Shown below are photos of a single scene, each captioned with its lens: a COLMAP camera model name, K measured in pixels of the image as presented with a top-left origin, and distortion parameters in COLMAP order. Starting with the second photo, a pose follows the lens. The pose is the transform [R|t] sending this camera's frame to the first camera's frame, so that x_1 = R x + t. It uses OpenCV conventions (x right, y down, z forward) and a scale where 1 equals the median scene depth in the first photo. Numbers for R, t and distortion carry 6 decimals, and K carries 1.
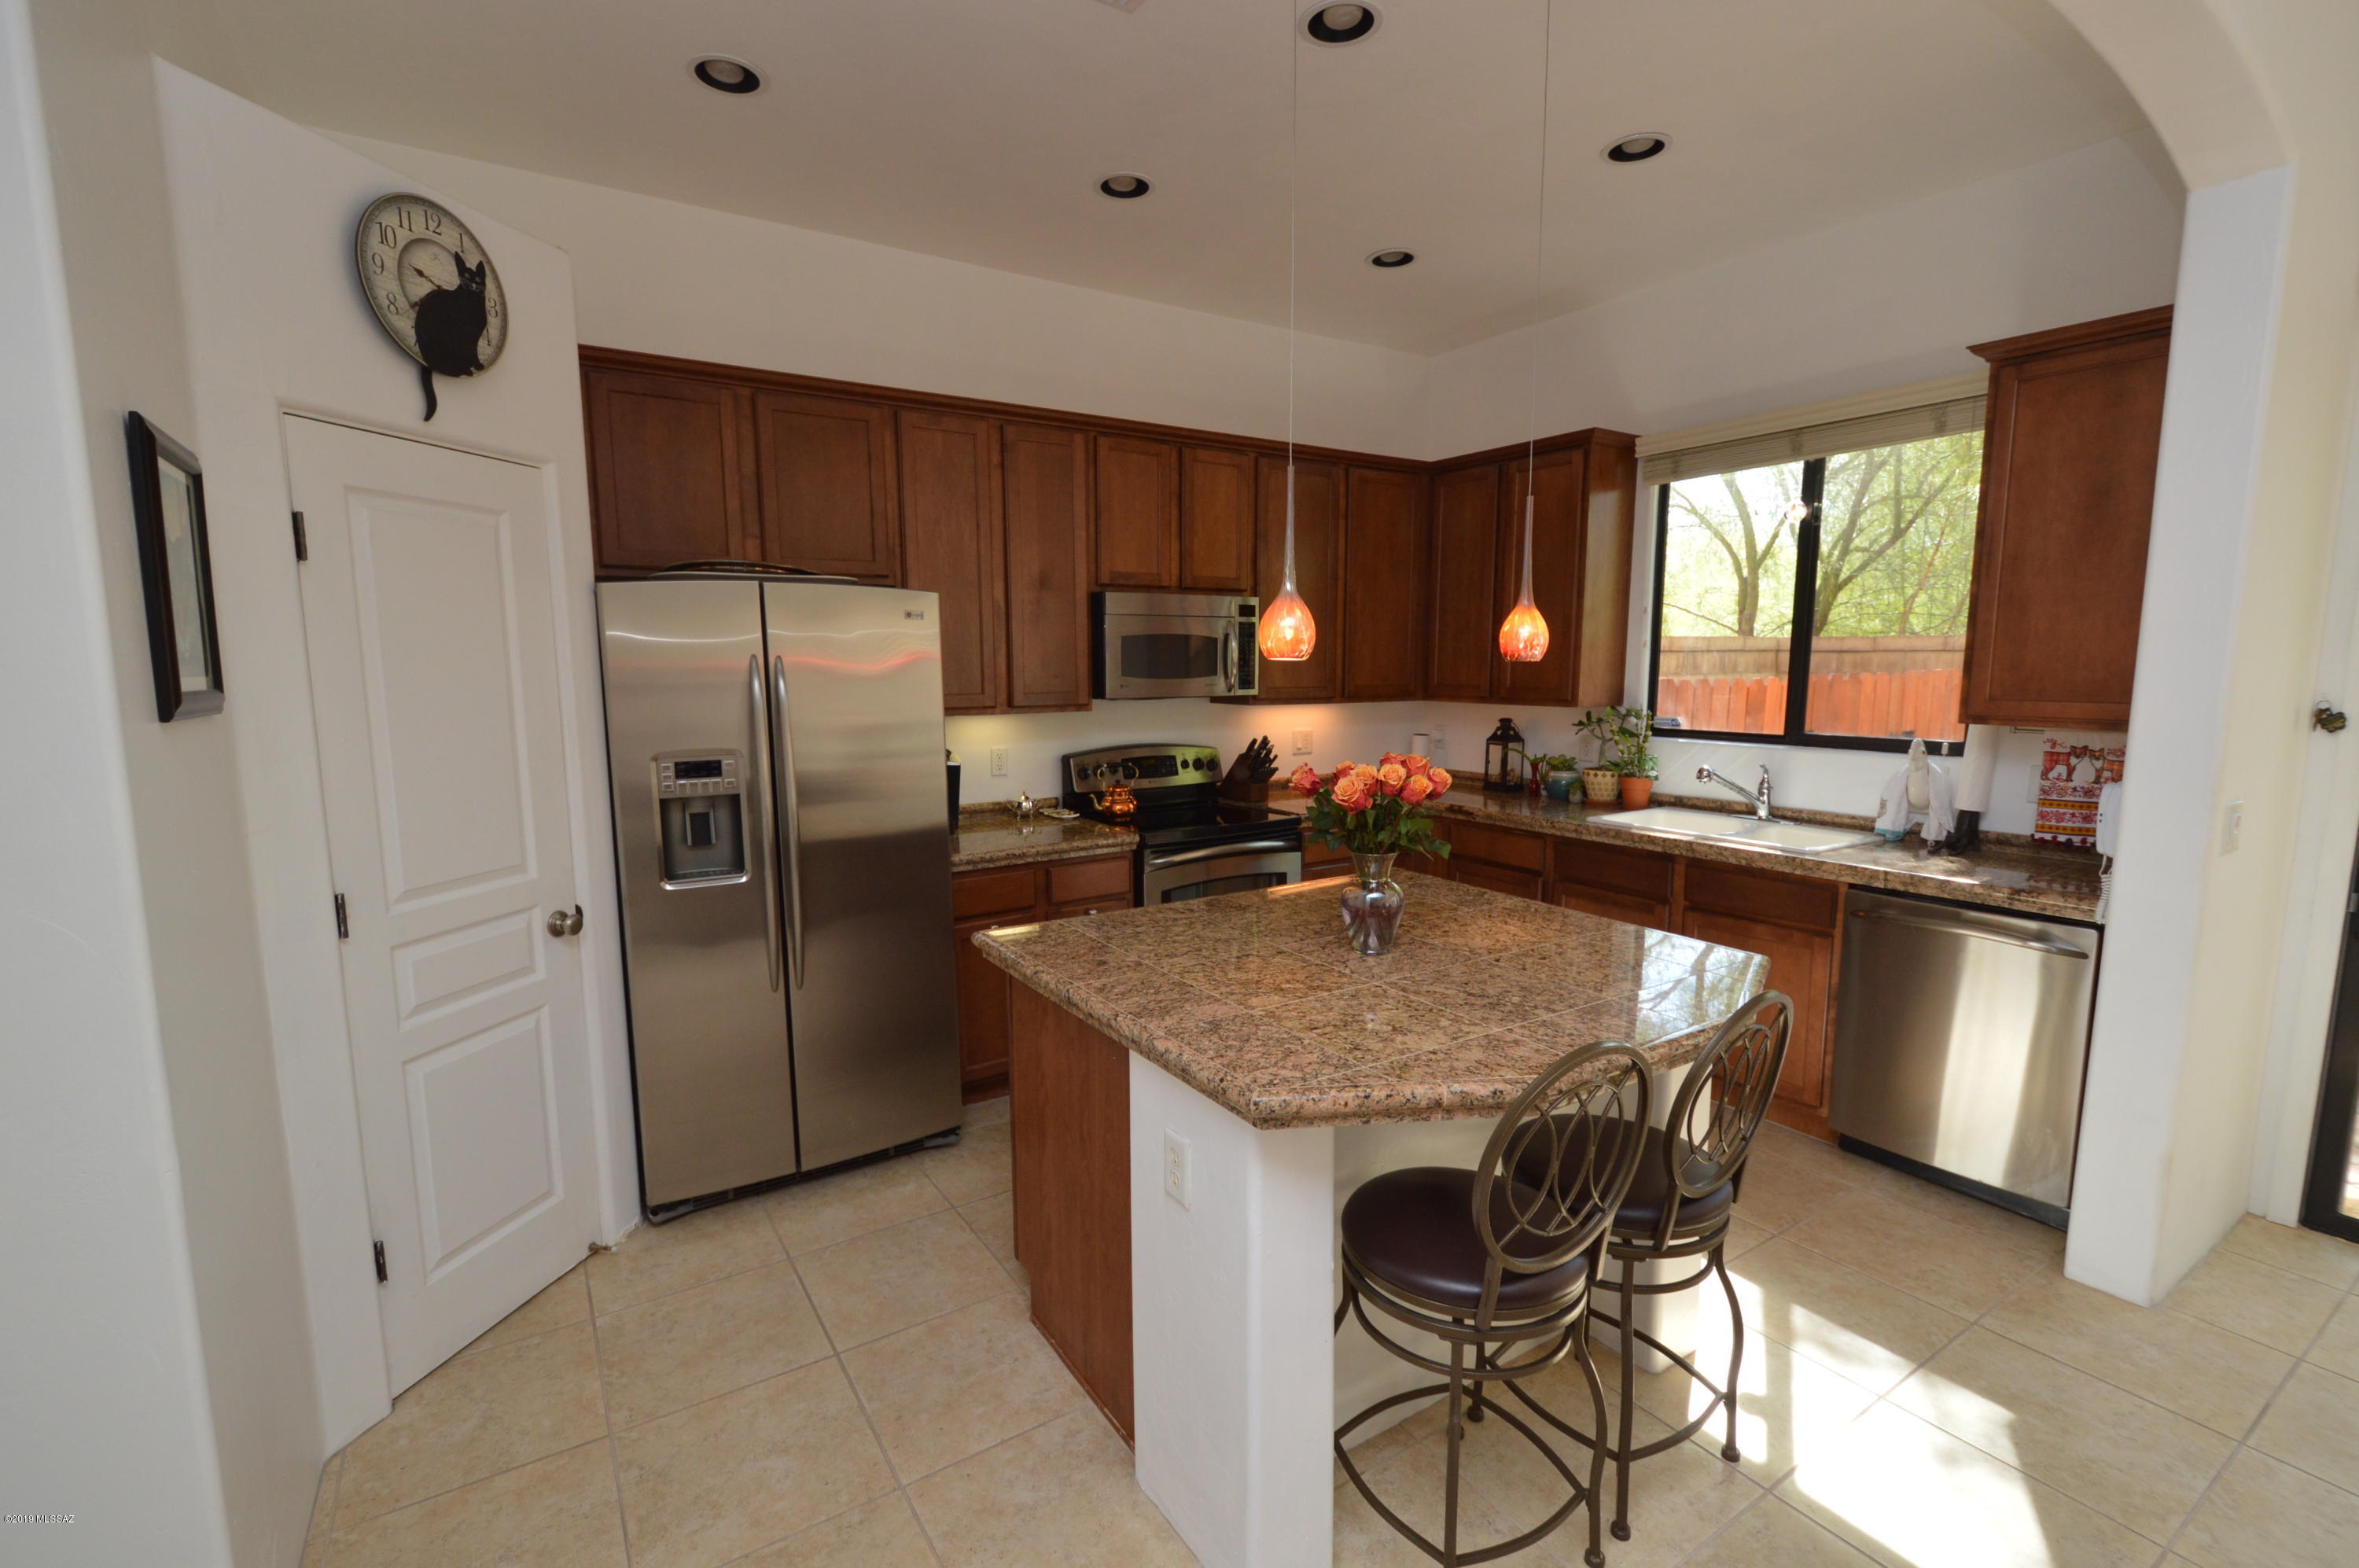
lens RADIAL K [[1043.8, 0, 1166.1], [0, 1043.8, 793.5], [0, 0, 1]] dist [0.009218, -0.000617]
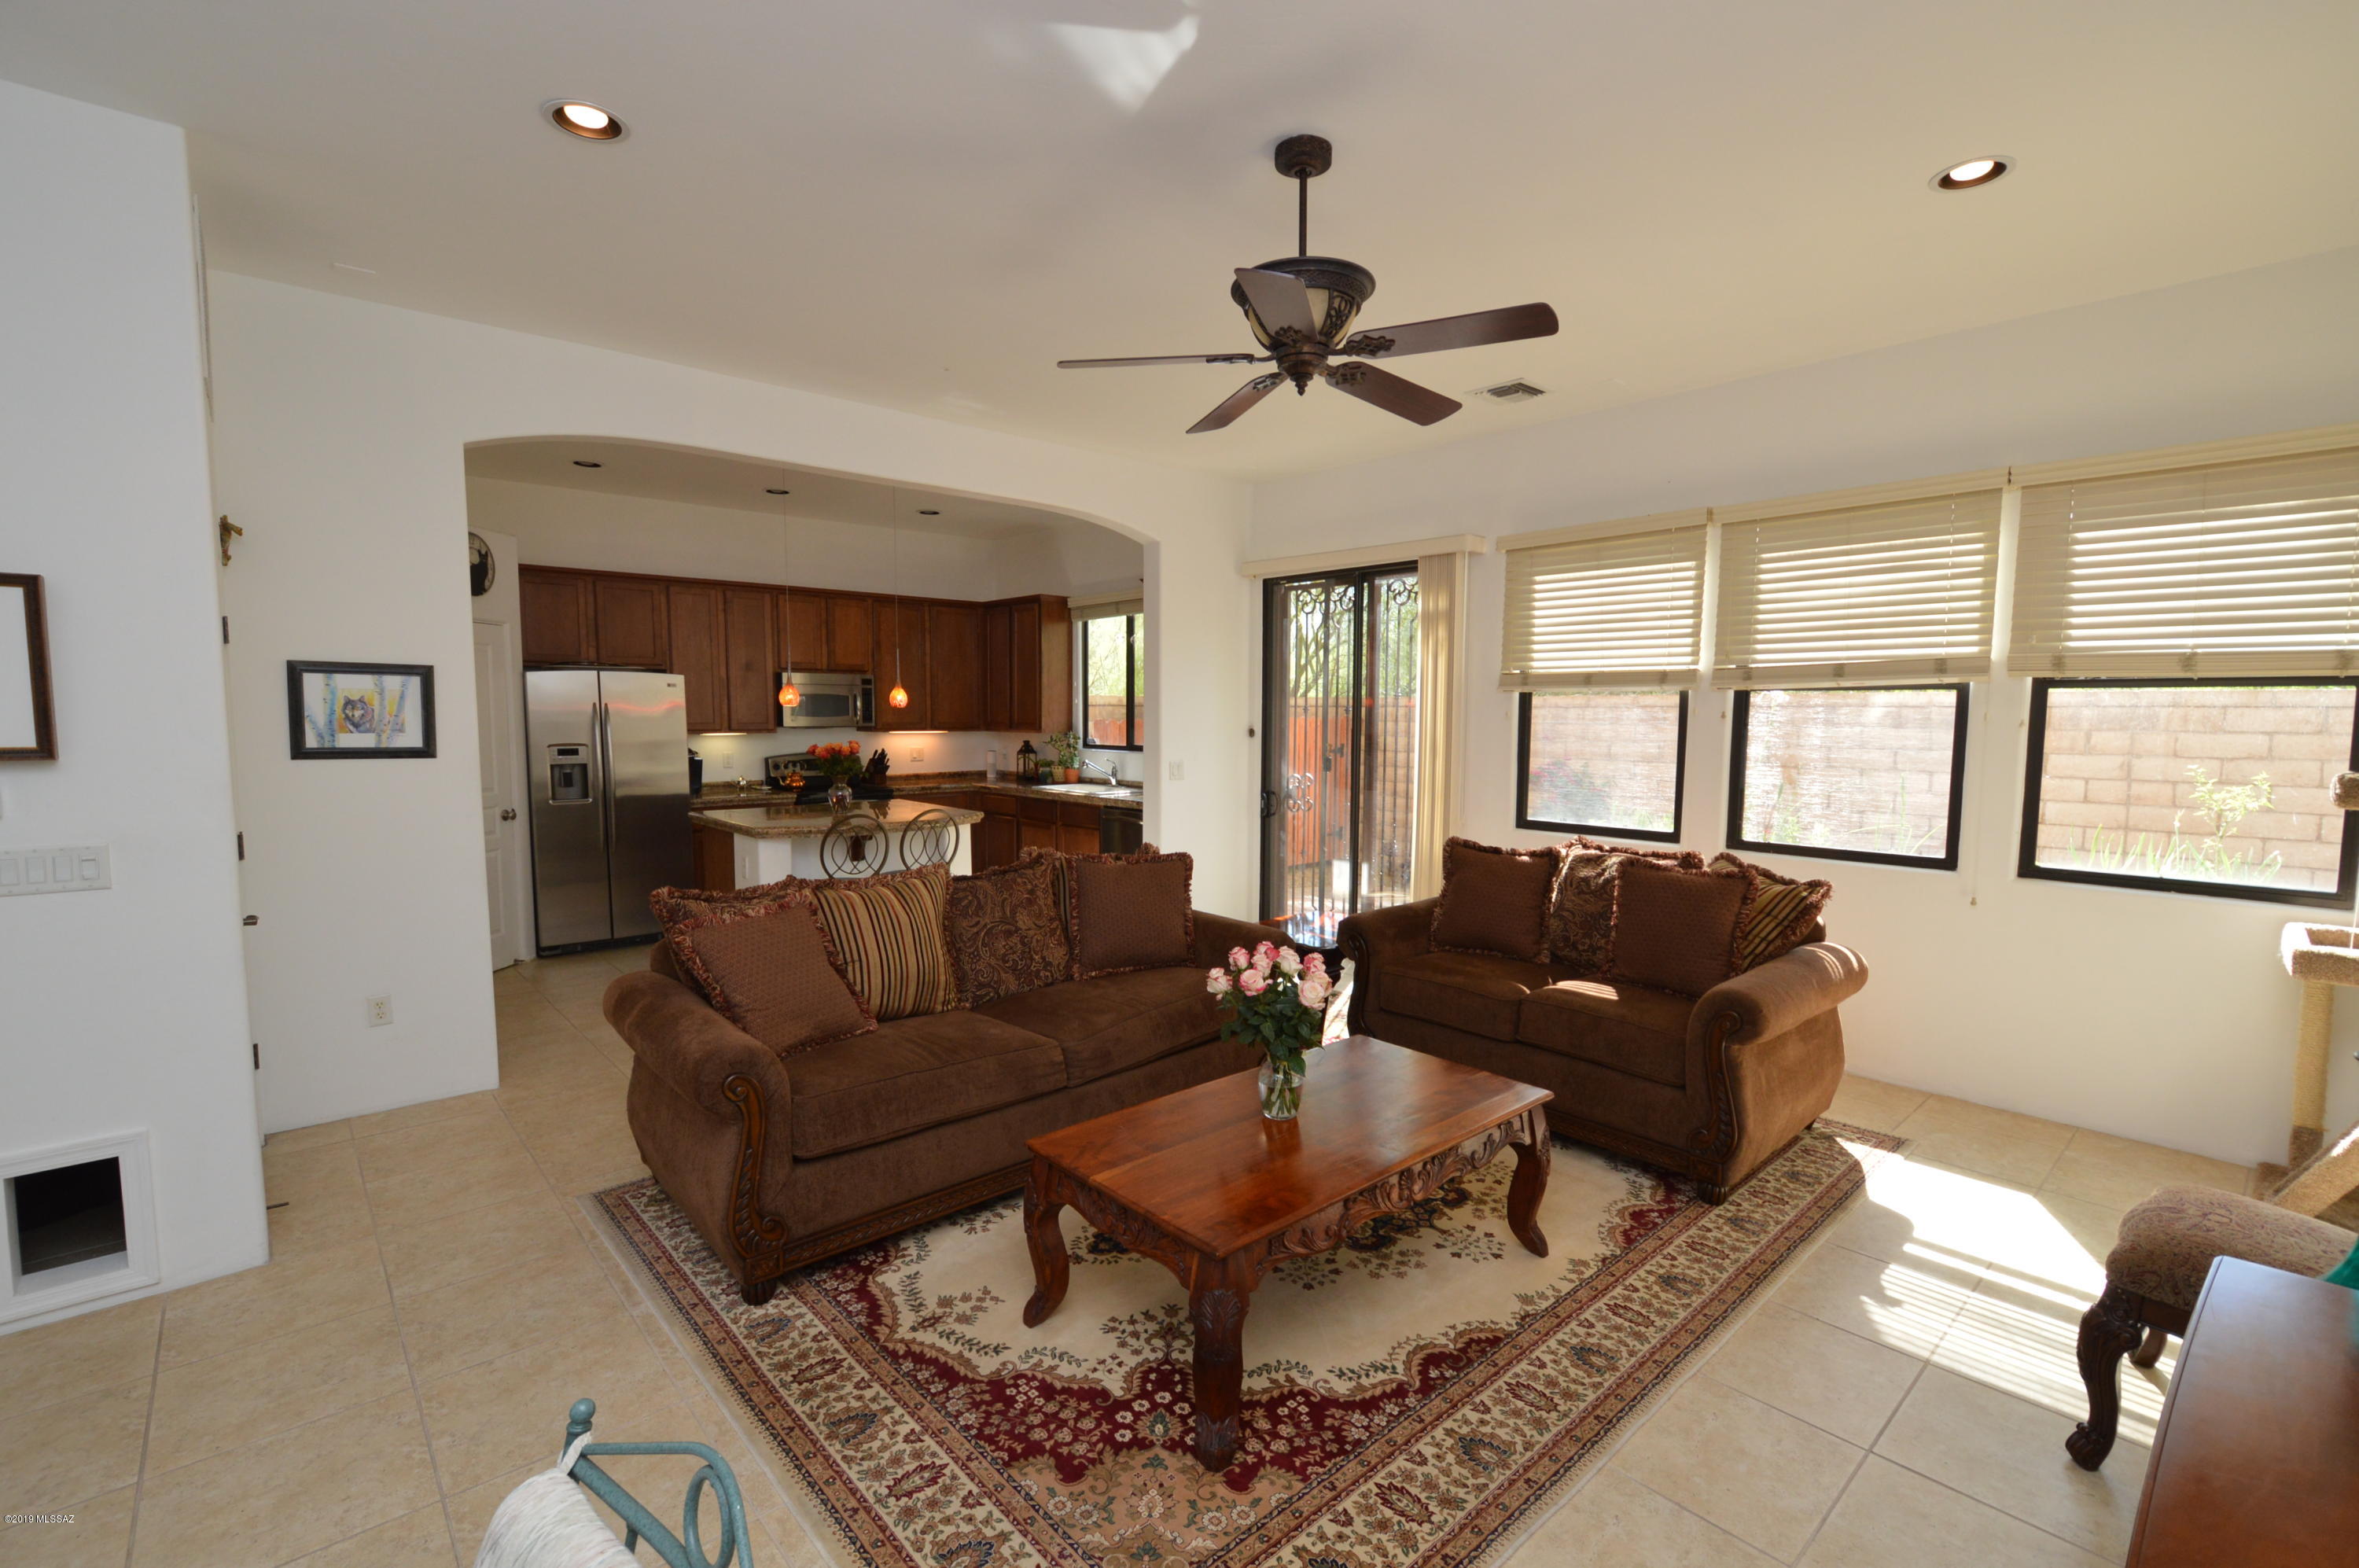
lens RADIAL K [[1041.3, 0, 1172.0], [0, 1041.3, 794.4], [0, 0, 1]] dist [-0.001471, -0.000473]
pose [[0.987830, -0.004677, 0.155465, 0.361607], [0.012136, 0.998818, -0.047064, 0.137856], [-0.155061, 0.048378, 0.986720, -1.038422]]
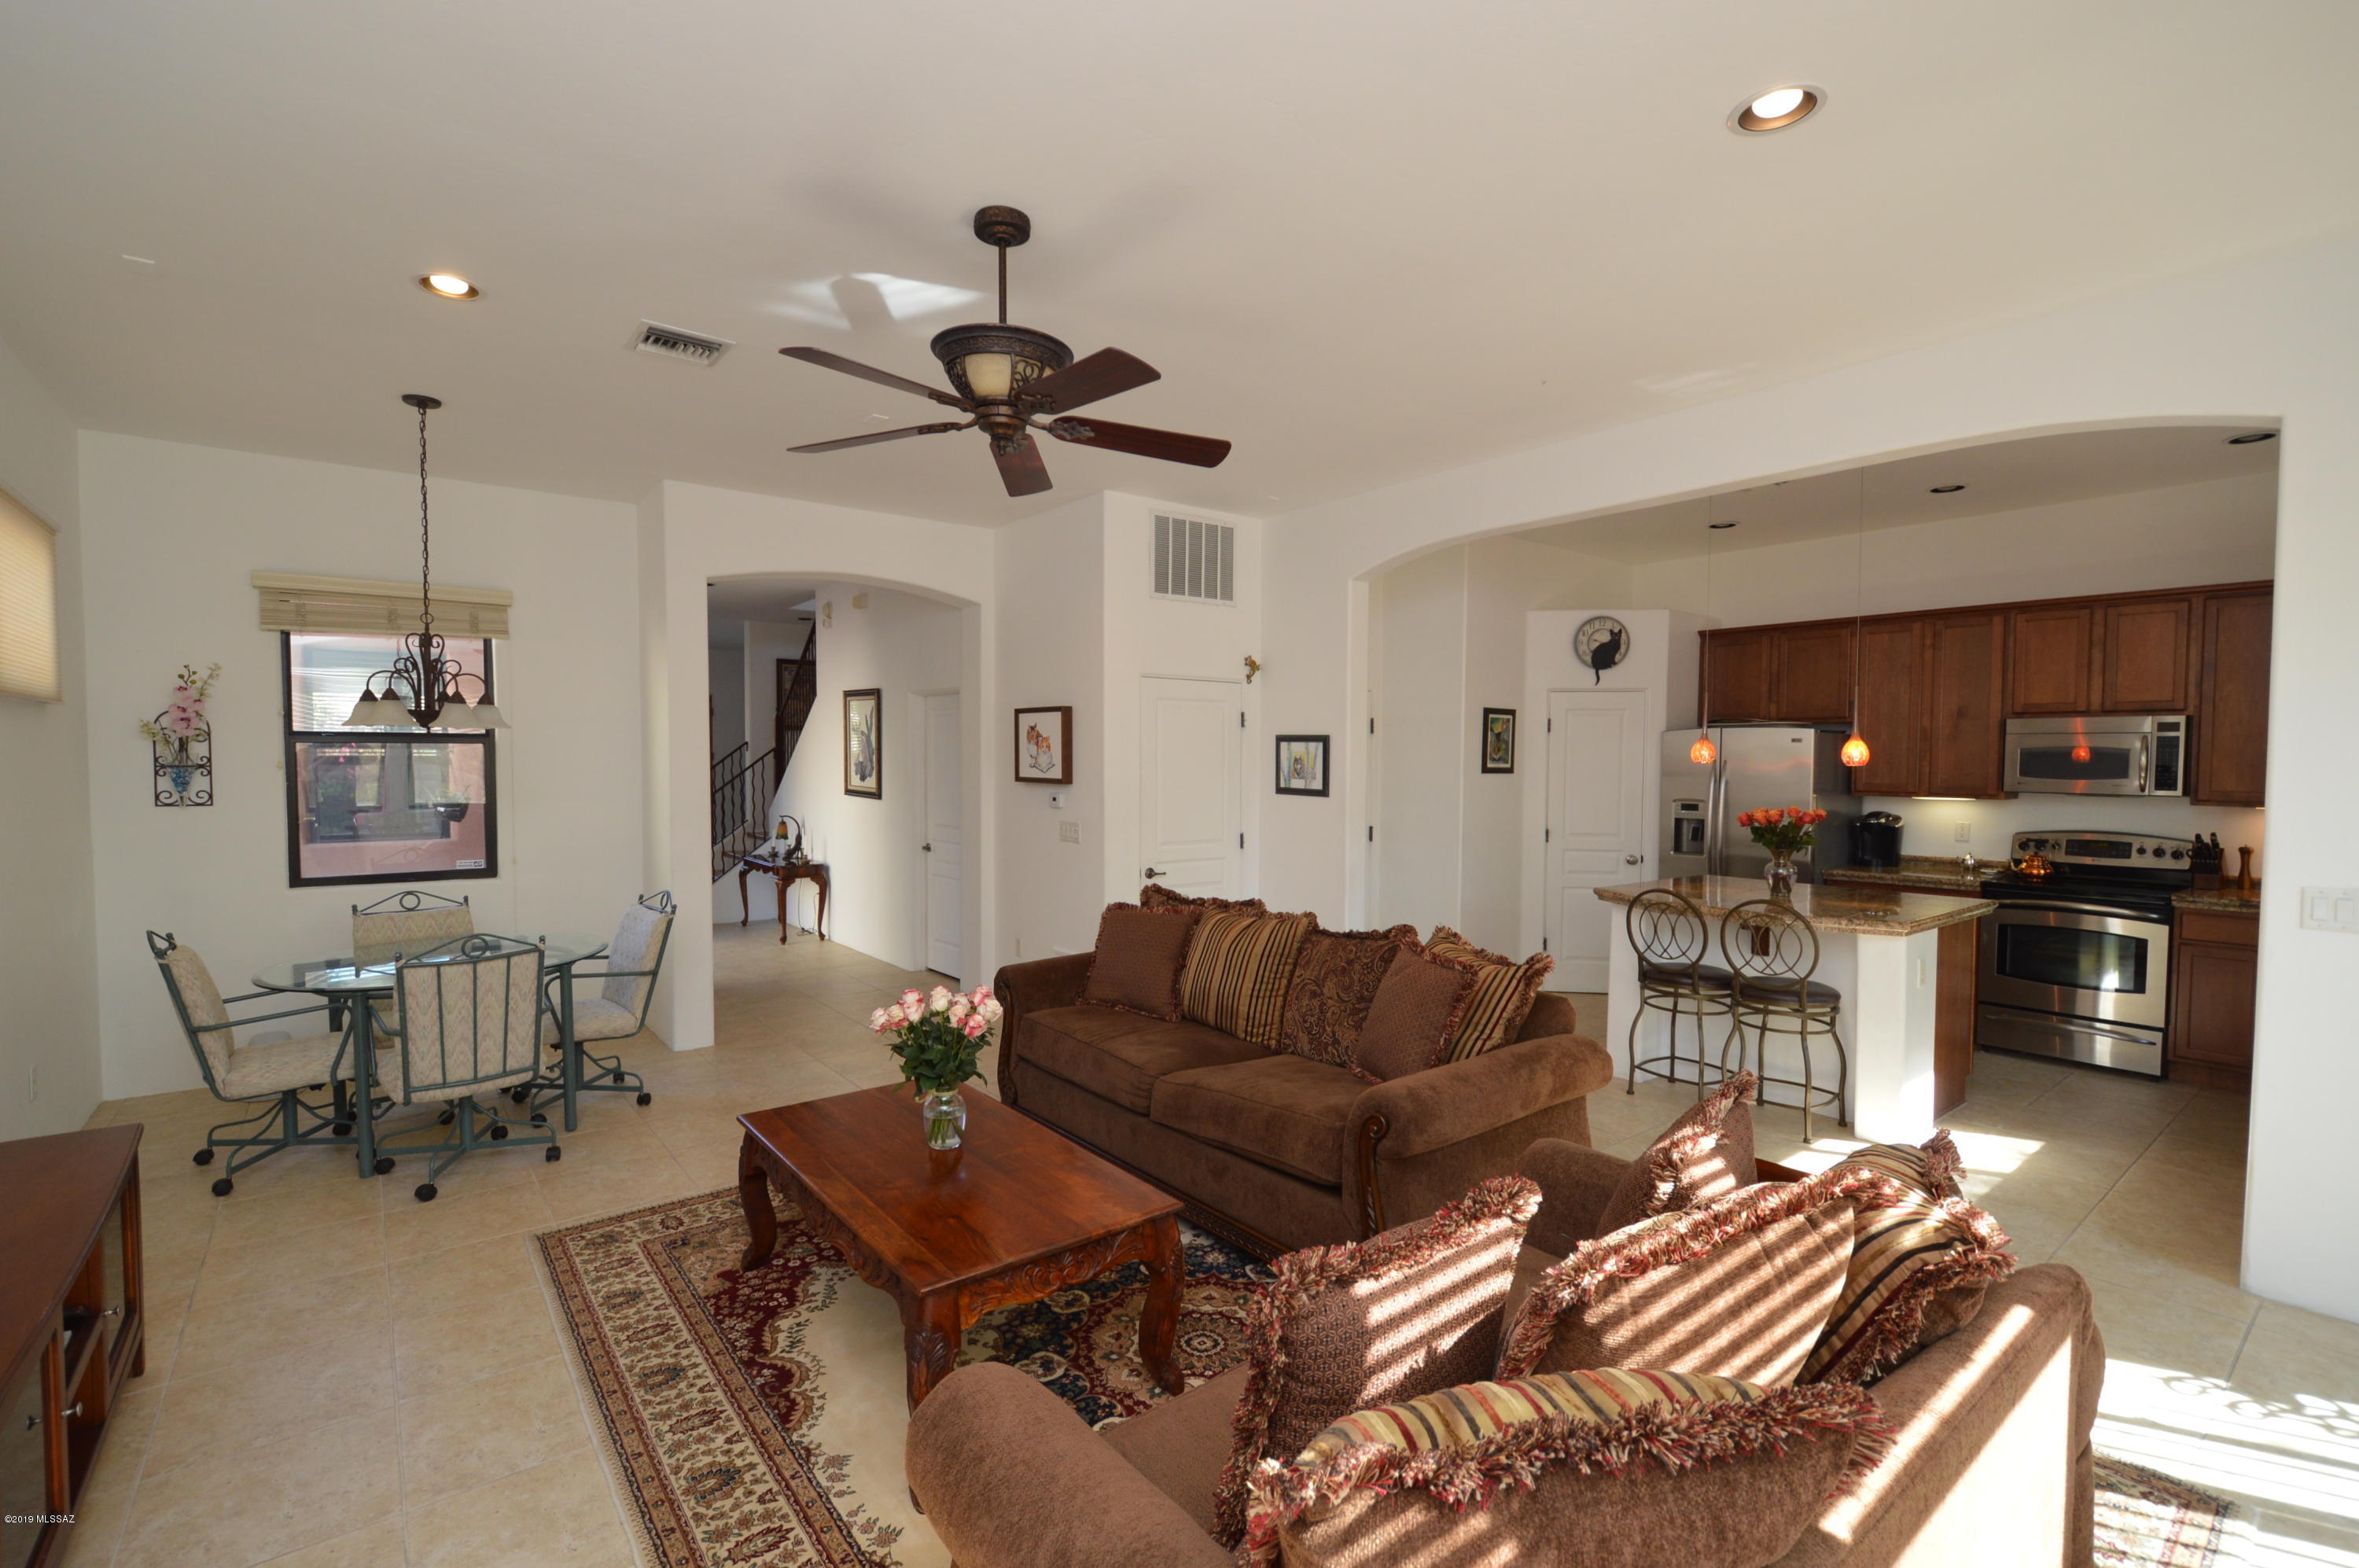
lens RADIAL K [[1041.3, 0, 1172.0], [0, 1041.3, 794.4], [0, 0, 1]] dist [-0.001471, -0.000473]
pose [[0.096880, 0.041748, -0.994420, 1.292477], [-0.134225, 0.990541, 0.028508, 0.027998], [0.986204, 0.130714, 0.101567, -0.293509]]
